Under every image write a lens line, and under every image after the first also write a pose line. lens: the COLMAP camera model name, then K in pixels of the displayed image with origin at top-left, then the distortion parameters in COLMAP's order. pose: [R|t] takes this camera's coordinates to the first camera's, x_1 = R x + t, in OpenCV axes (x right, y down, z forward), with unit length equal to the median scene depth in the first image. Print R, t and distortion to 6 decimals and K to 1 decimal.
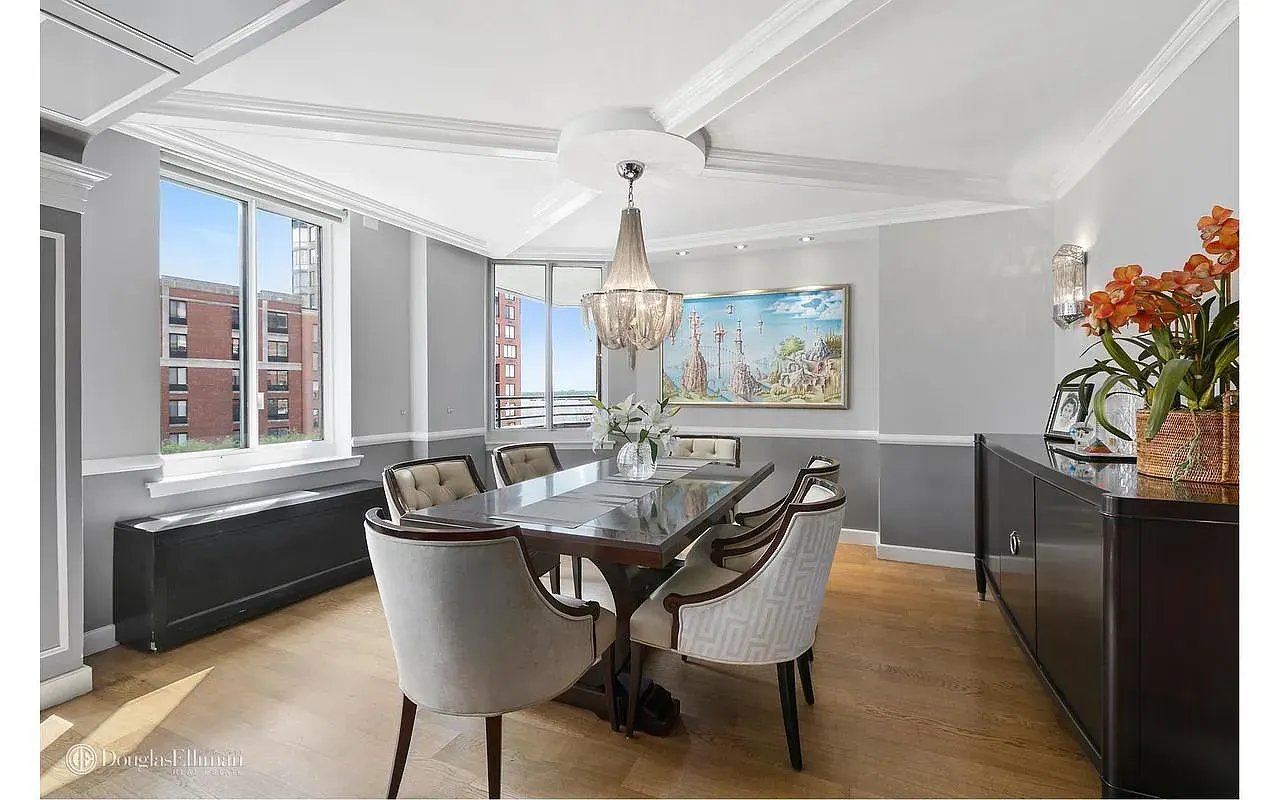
lens RADIAL K [[535.2, 0, 641.1], [0, 535.2, 392.5], [0, 0, 1]] dist [0.001997, -0.000584]
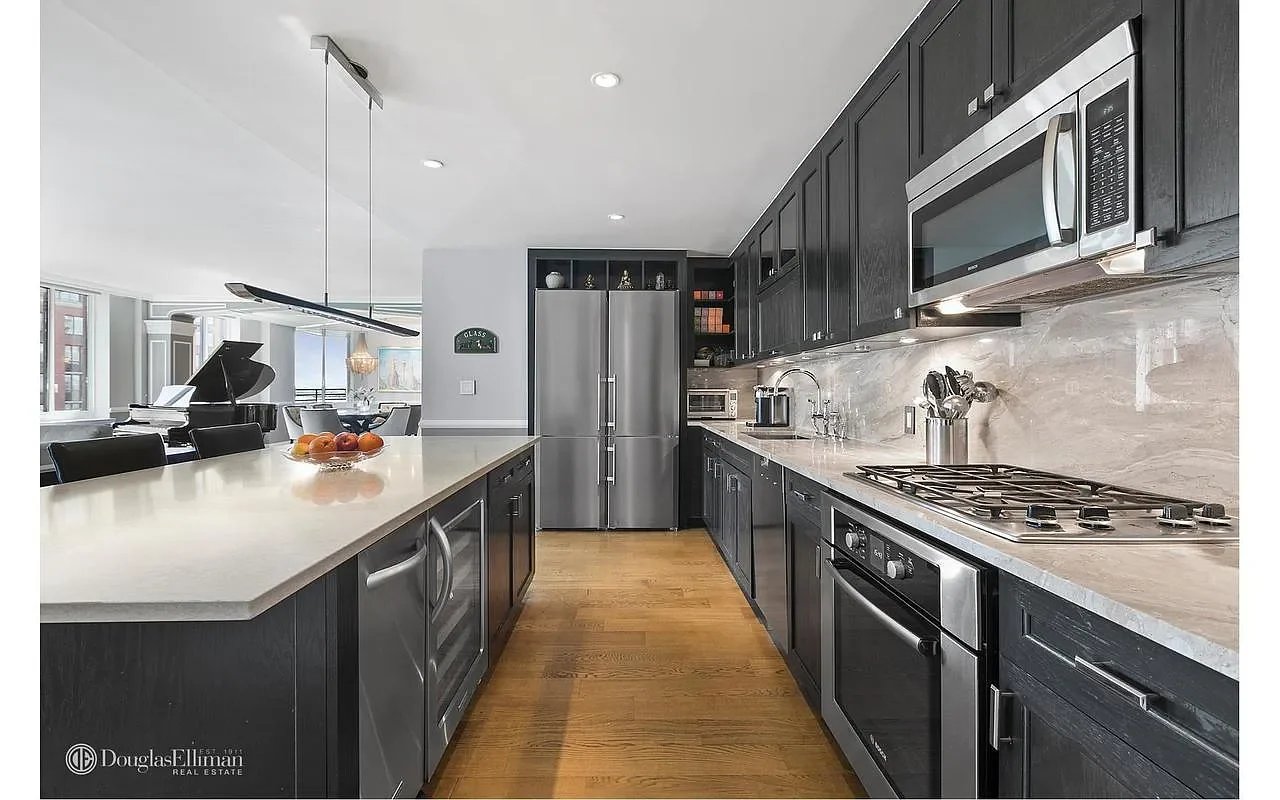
lens RADIAL K [[535.2, 0, 631.4], [0, 535.2, 393.9], [0, 0, 1]] dist [0.001997, -0.000584]
pose [[0.913115, 0.000938, 0.407702, 0.103750], [-0.004808, 0.999953, 0.008466, 0.007651], [-0.407674, -0.009691, 0.913076, -1.819209]]
